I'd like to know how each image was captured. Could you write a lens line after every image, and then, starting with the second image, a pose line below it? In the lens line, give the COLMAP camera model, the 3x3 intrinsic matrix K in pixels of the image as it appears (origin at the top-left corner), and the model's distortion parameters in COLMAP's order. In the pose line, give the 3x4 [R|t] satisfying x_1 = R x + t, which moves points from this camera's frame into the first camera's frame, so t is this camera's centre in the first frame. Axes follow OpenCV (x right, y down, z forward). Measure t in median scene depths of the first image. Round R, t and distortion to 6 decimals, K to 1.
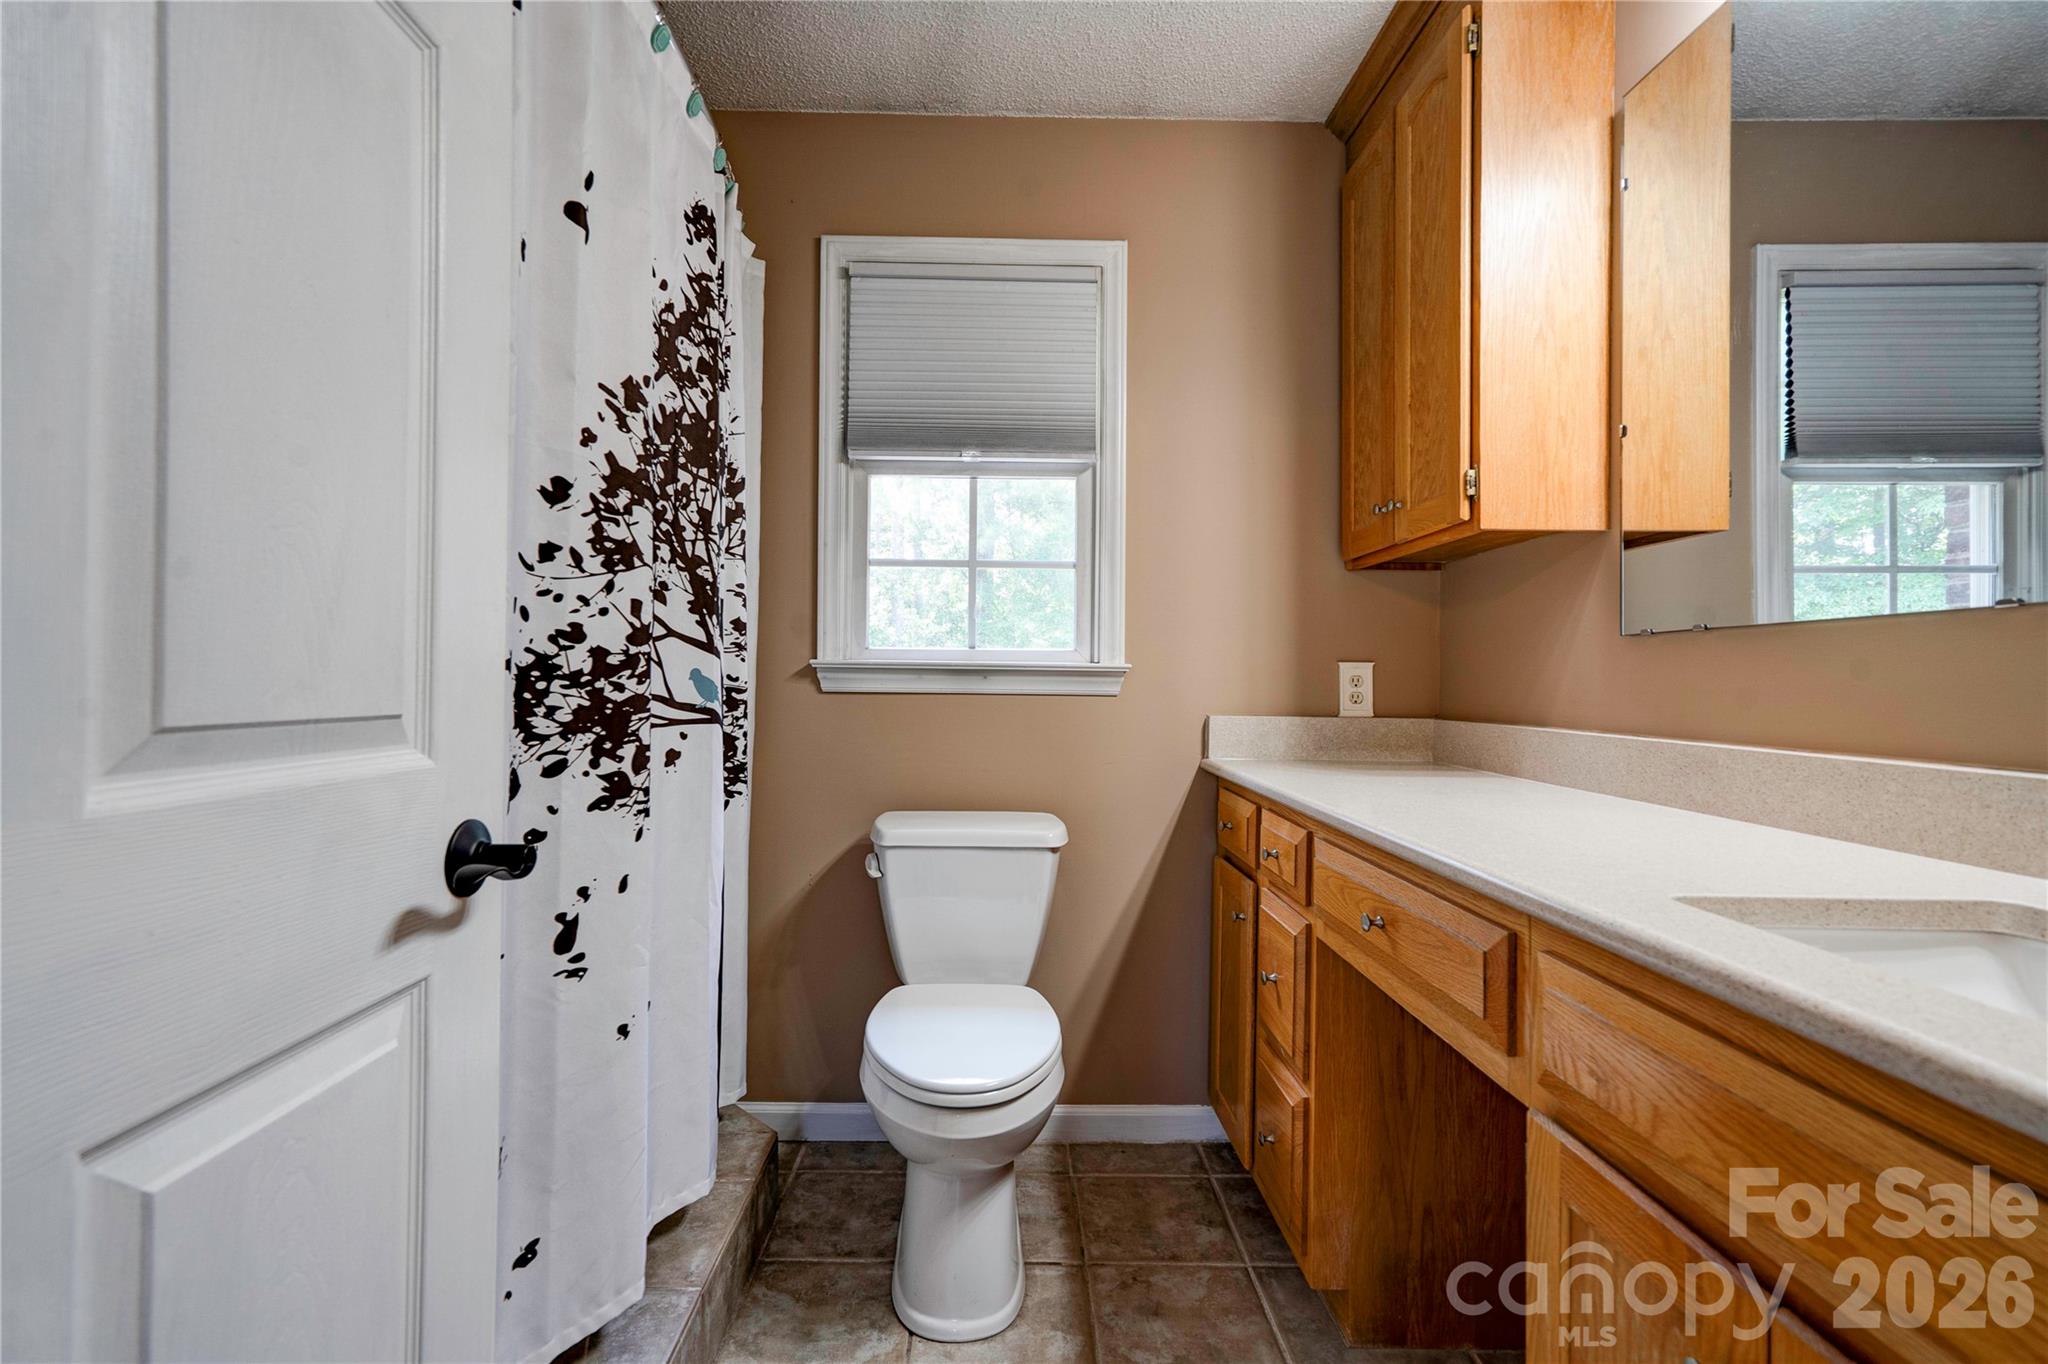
lens RADIAL K [[944.6, 0, 1016.3], [0, 944.6, 674.1], [0, 0, 1]] dist [-0.009369, 0.015307]
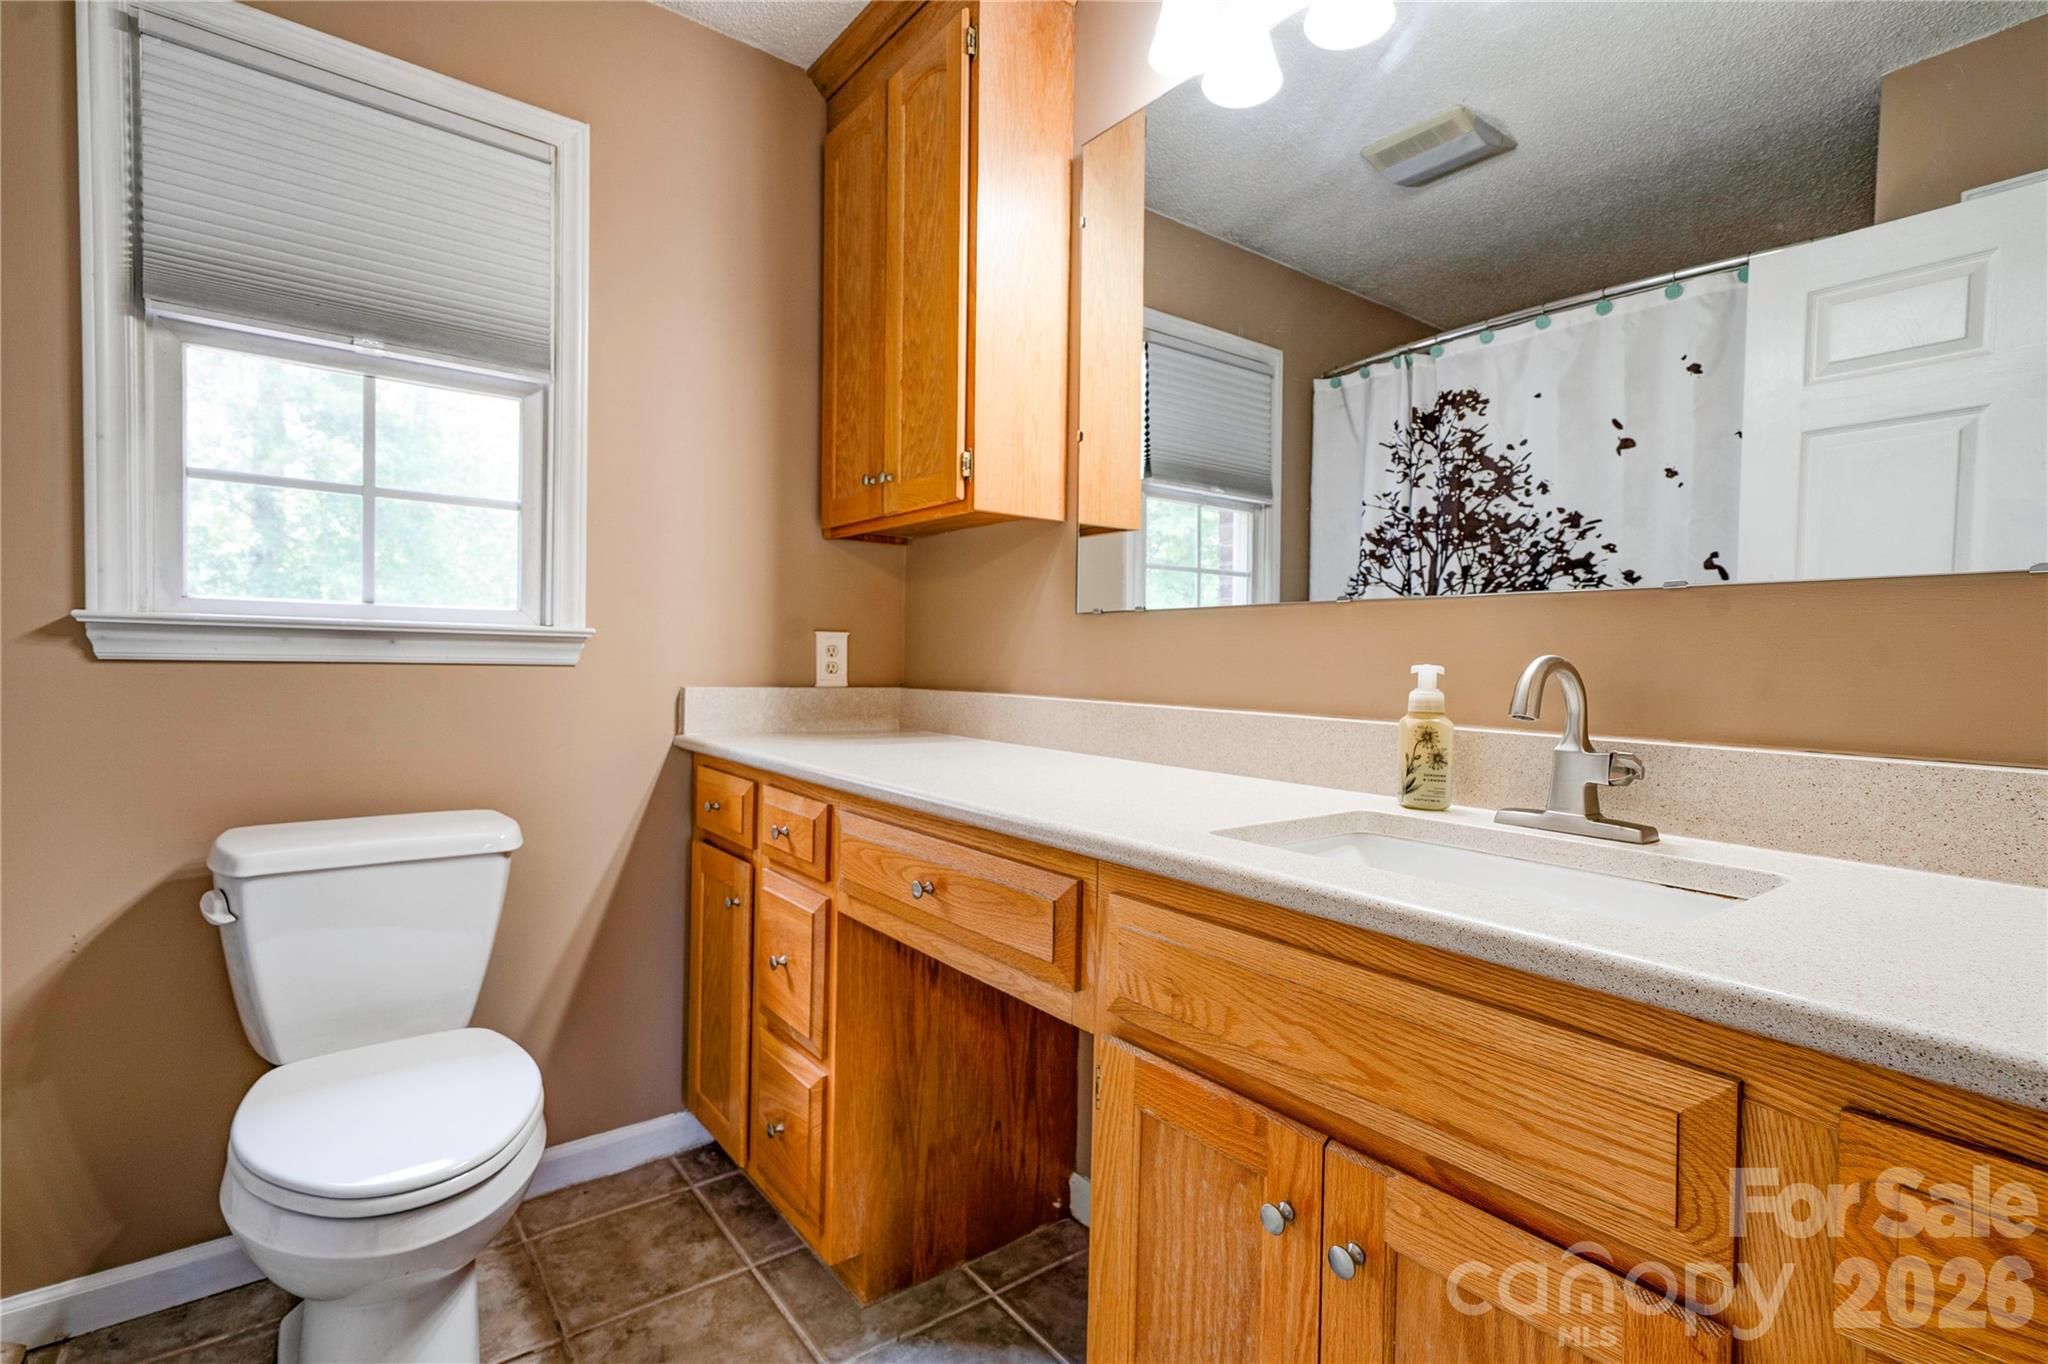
lens RADIAL K [[958.9, 0, 1020.0], [0, 958.9, 674.3], [0, 0, 1]] dist [-0.011522, 0.016894]
pose [[0.800215, -0.005624, 0.599688, -0.105058], [-0.013214, 0.999548, 0.027007, 0.002815], [-0.599568, -0.029536, 0.799778, 0.082869]]
